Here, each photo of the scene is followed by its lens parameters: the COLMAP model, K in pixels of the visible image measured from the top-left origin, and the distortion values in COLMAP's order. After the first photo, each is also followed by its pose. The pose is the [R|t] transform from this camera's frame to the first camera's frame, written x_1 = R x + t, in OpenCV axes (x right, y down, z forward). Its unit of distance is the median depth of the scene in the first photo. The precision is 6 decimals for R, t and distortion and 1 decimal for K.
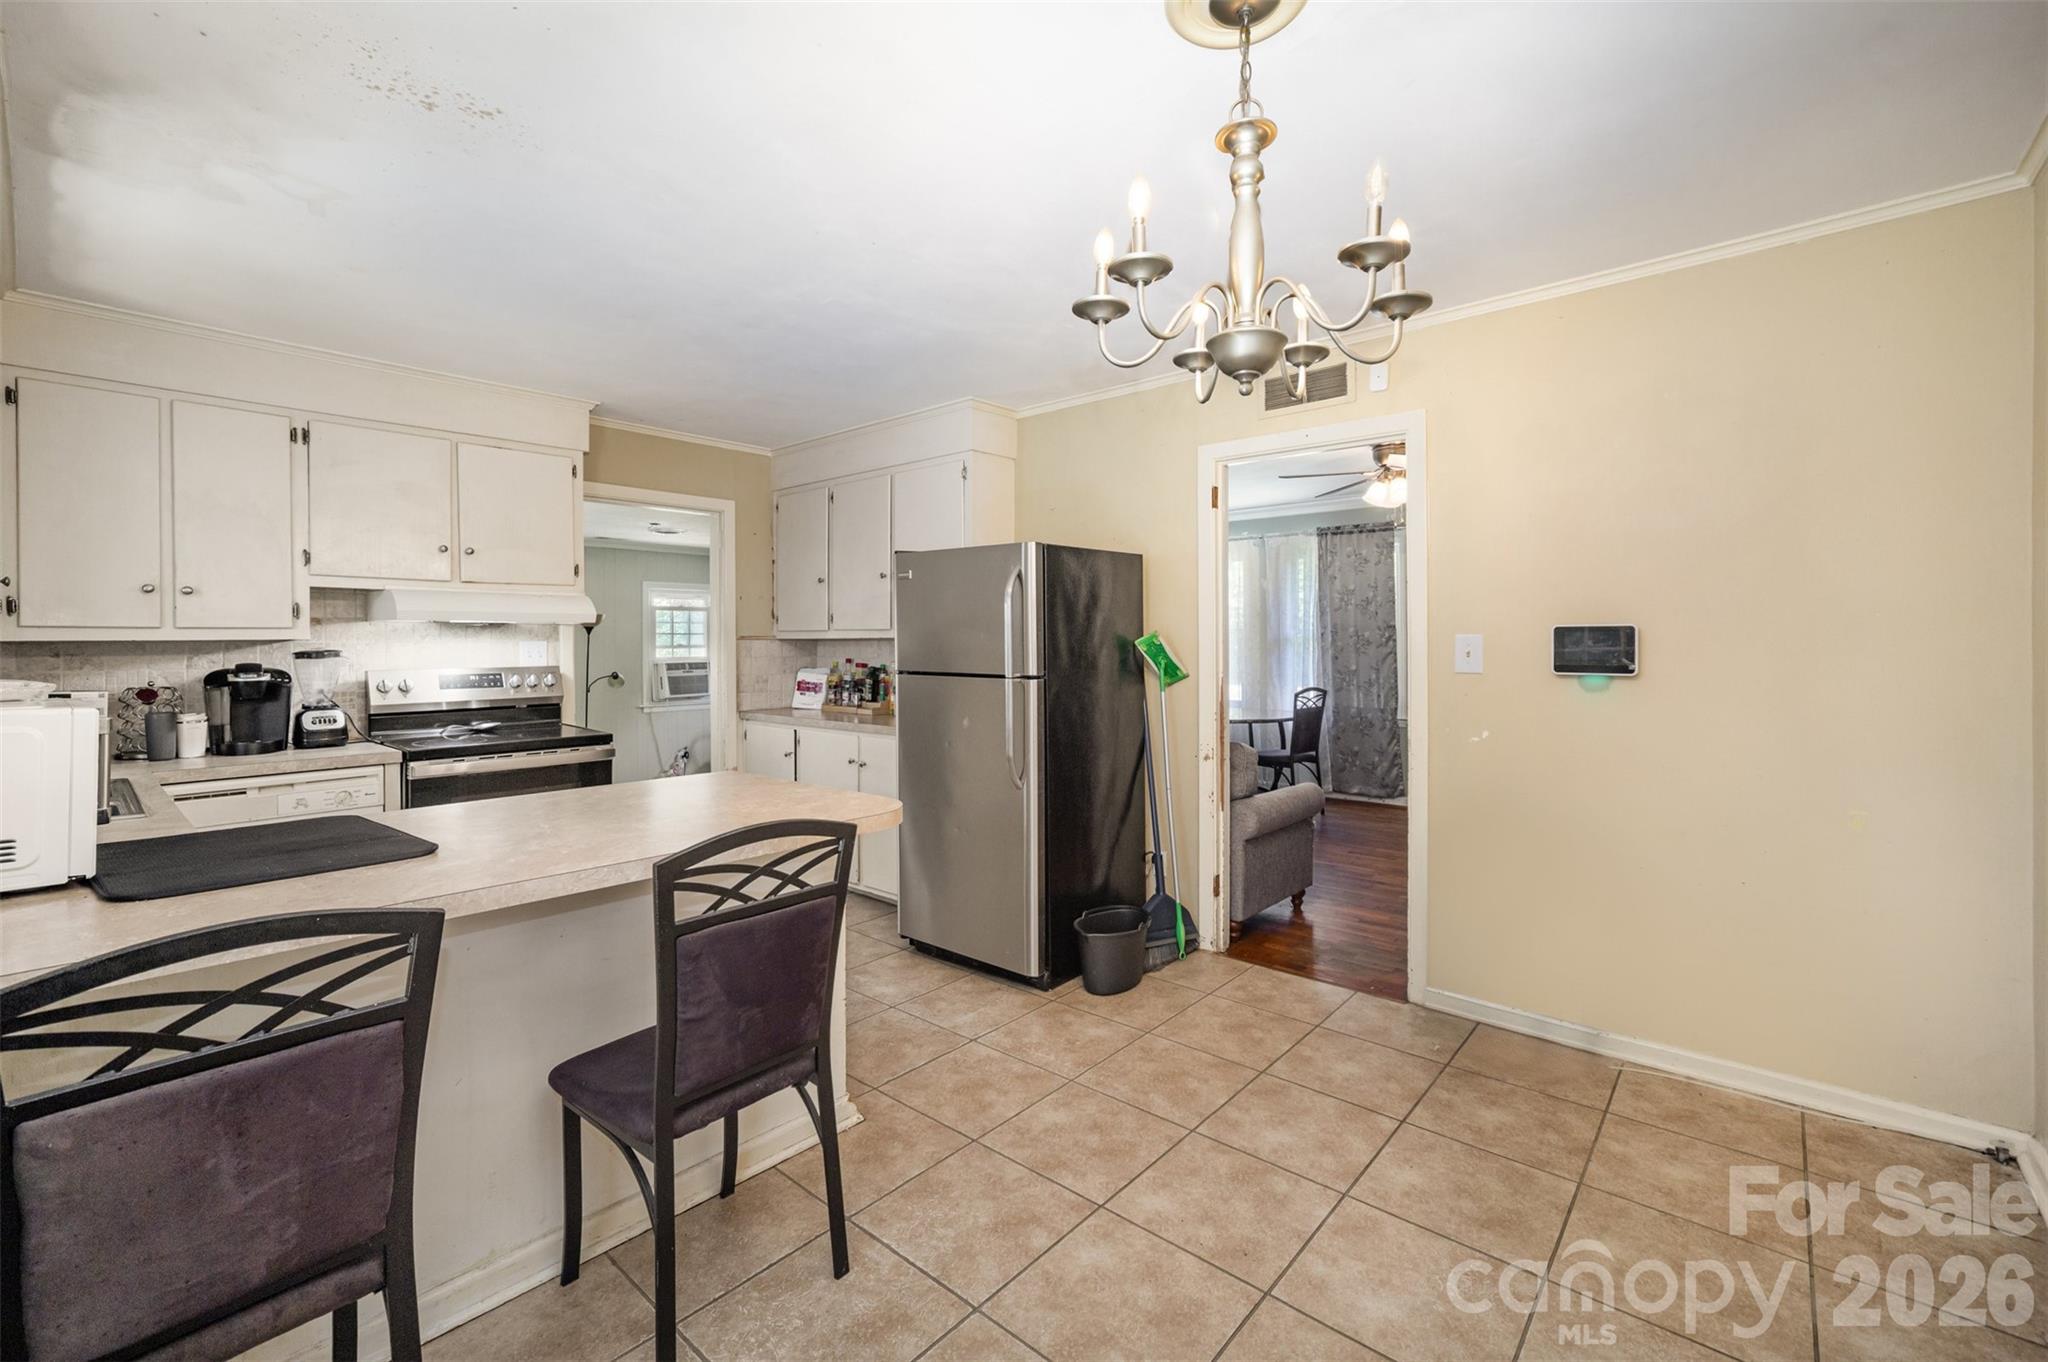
lens RADIAL K [[848.2, 0, 1021.3], [0, 848.2, 646.5], [0, 0, 1]] dist [-0.013009, -0.000033]
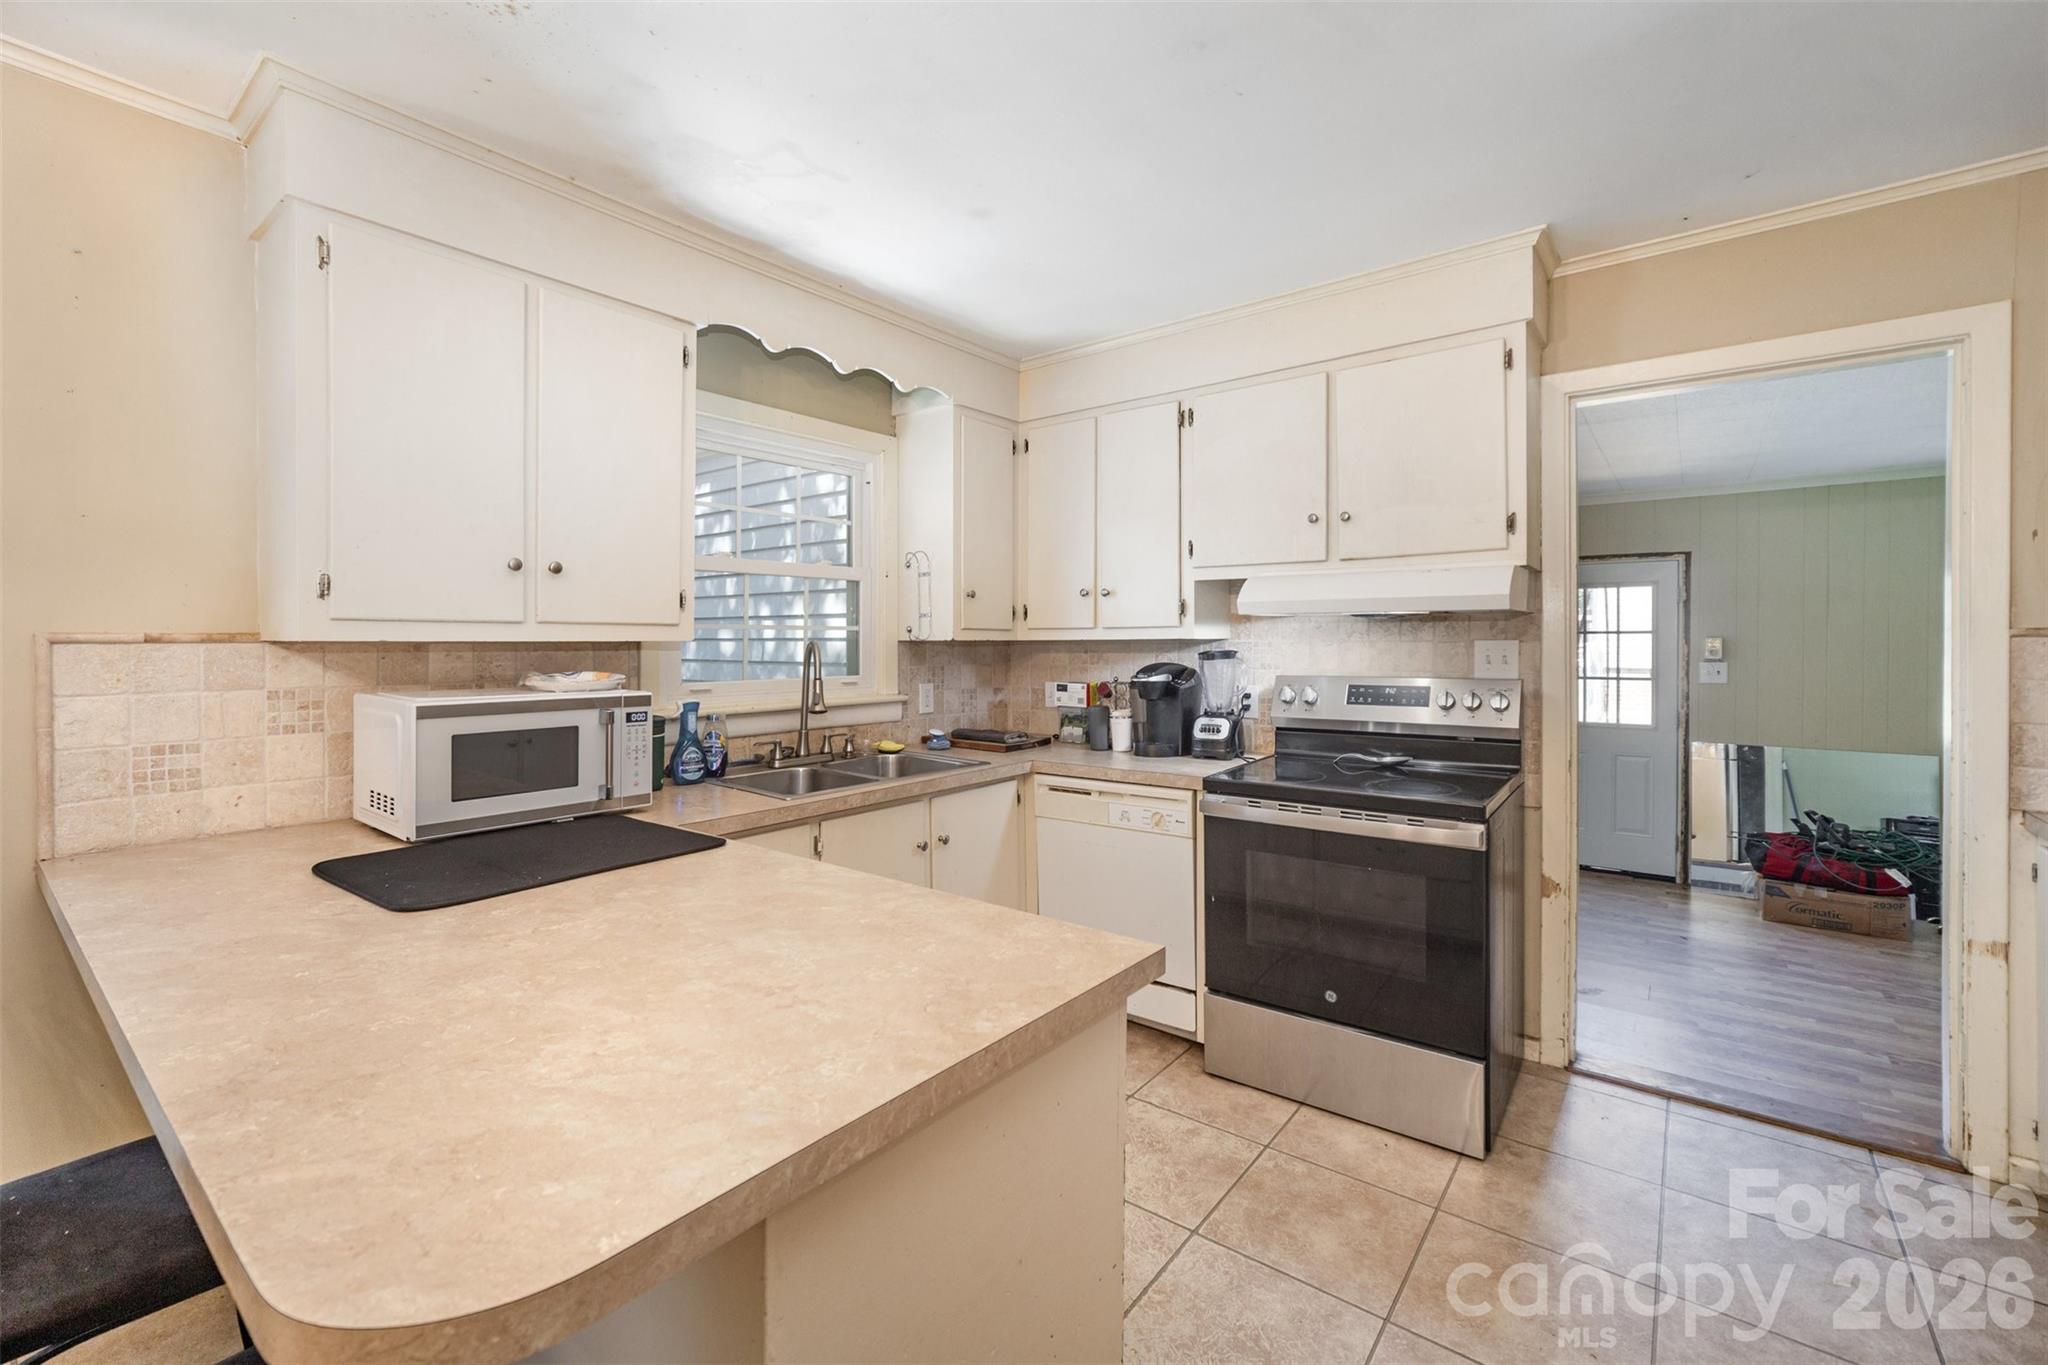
lens RADIAL K [[873.8, 0, 1026.6], [0, 873.8, 649.3], [0, 0, 1]] dist [-0.017406, 0.011291]
pose [[0.066208, 0.015434, -0.997686, 0.087772], [-0.002601, 0.999880, 0.015295, -0.011224], [0.997802, 0.001583, 0.066240, 0.763082]]
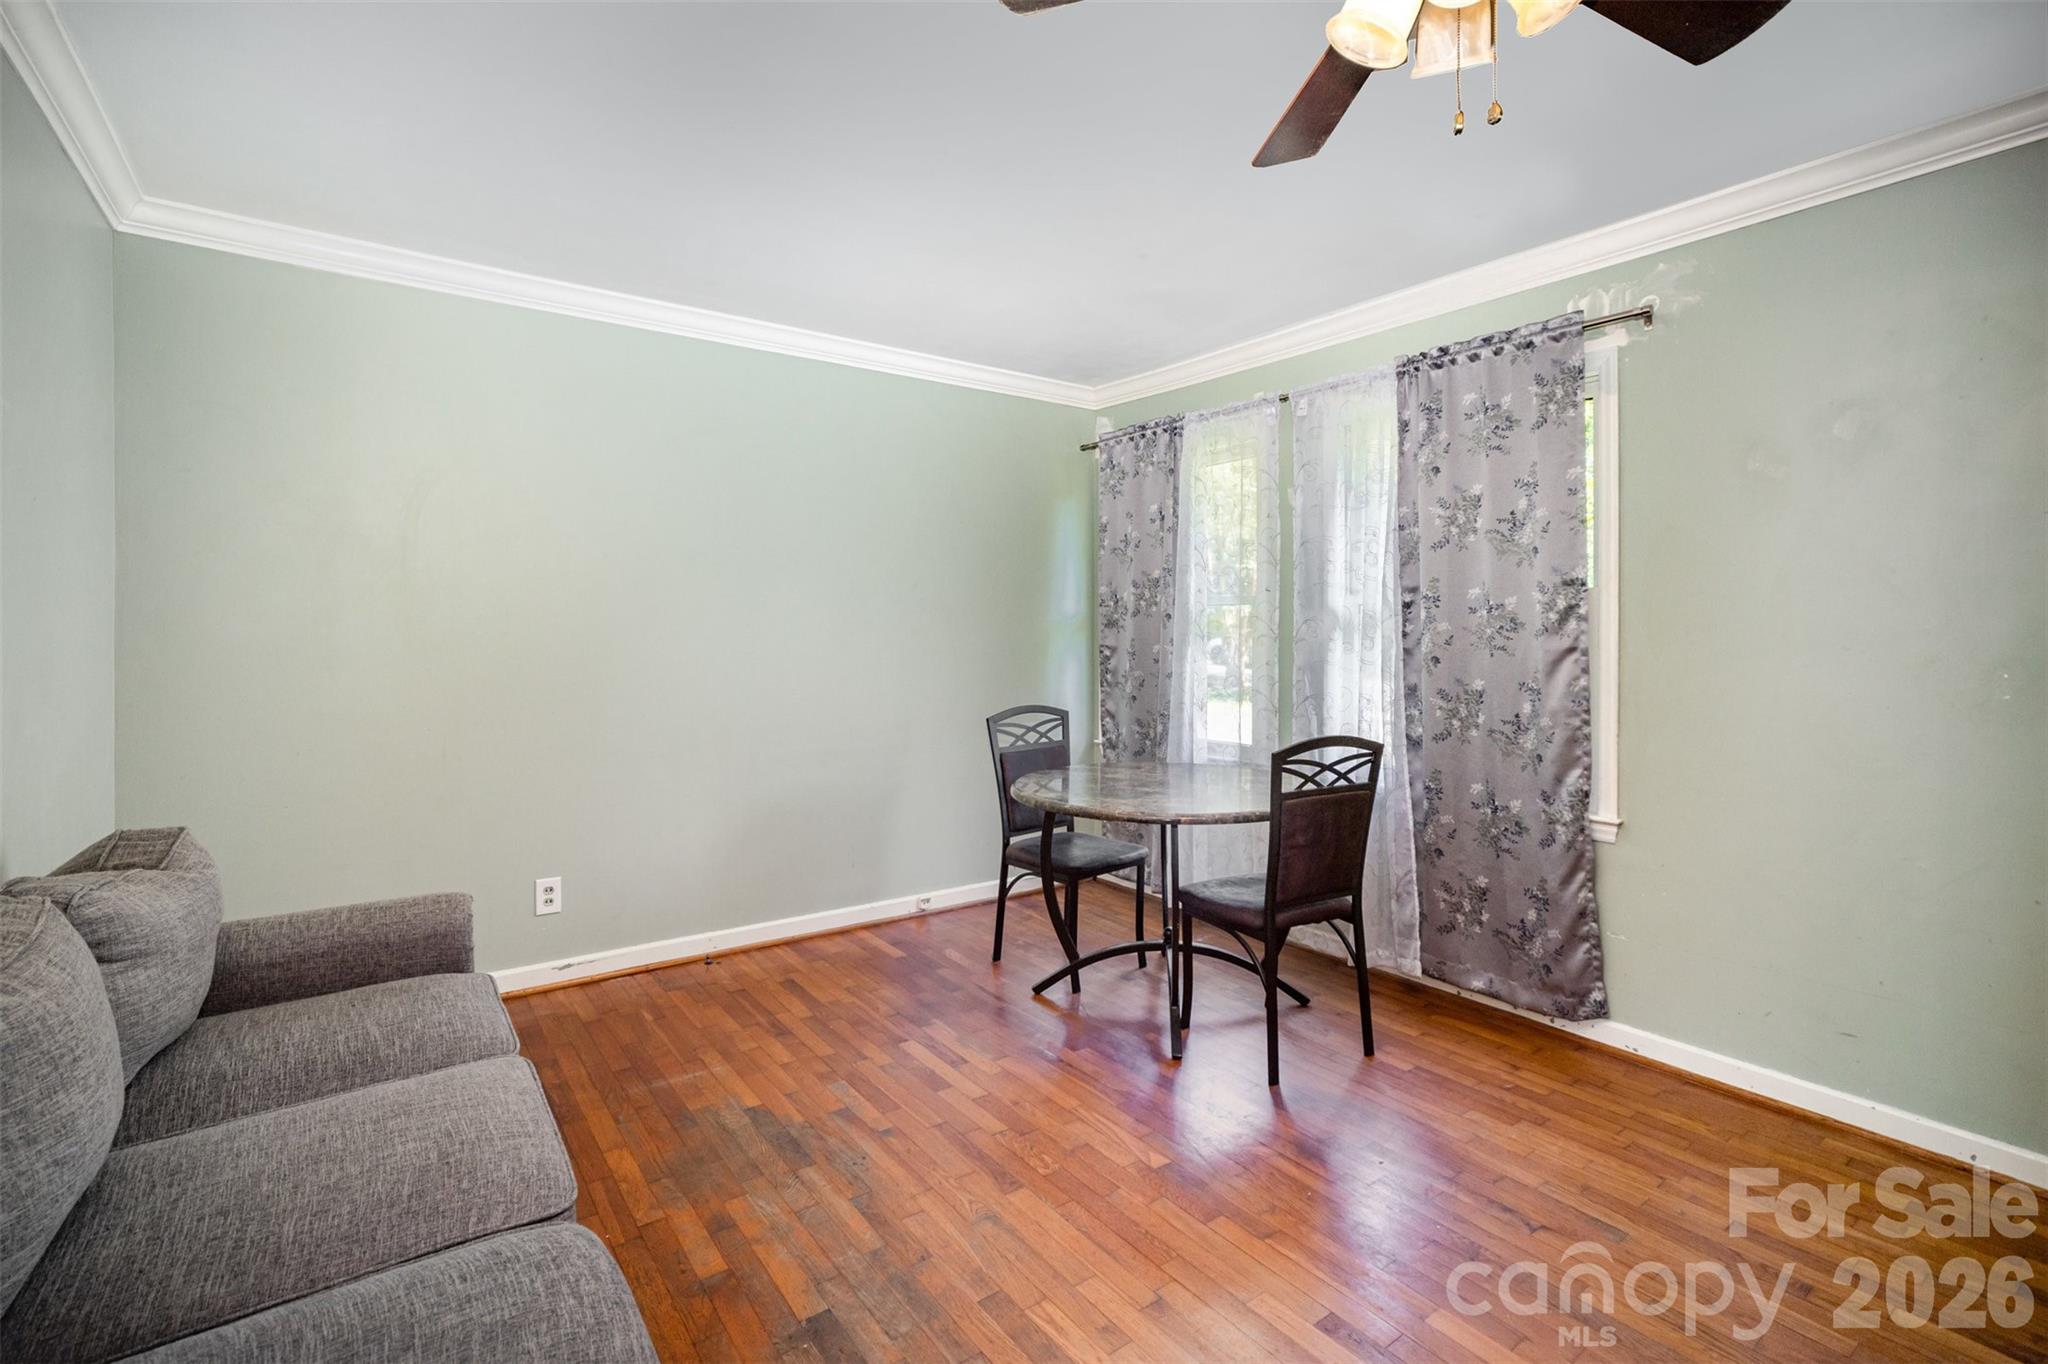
lens RADIAL K [[915.1, 0, 1003.7], [0, 915.1, 627.5], [0, 0, 1]] dist [-0.019904, 0.000480]
pose [[0.974906, 0.011456, -0.222324, 0.544261], [-0.013091, 0.999897, -0.005881, 0.006393], [0.222234, 0.008644, 0.974955, 1.059172]]
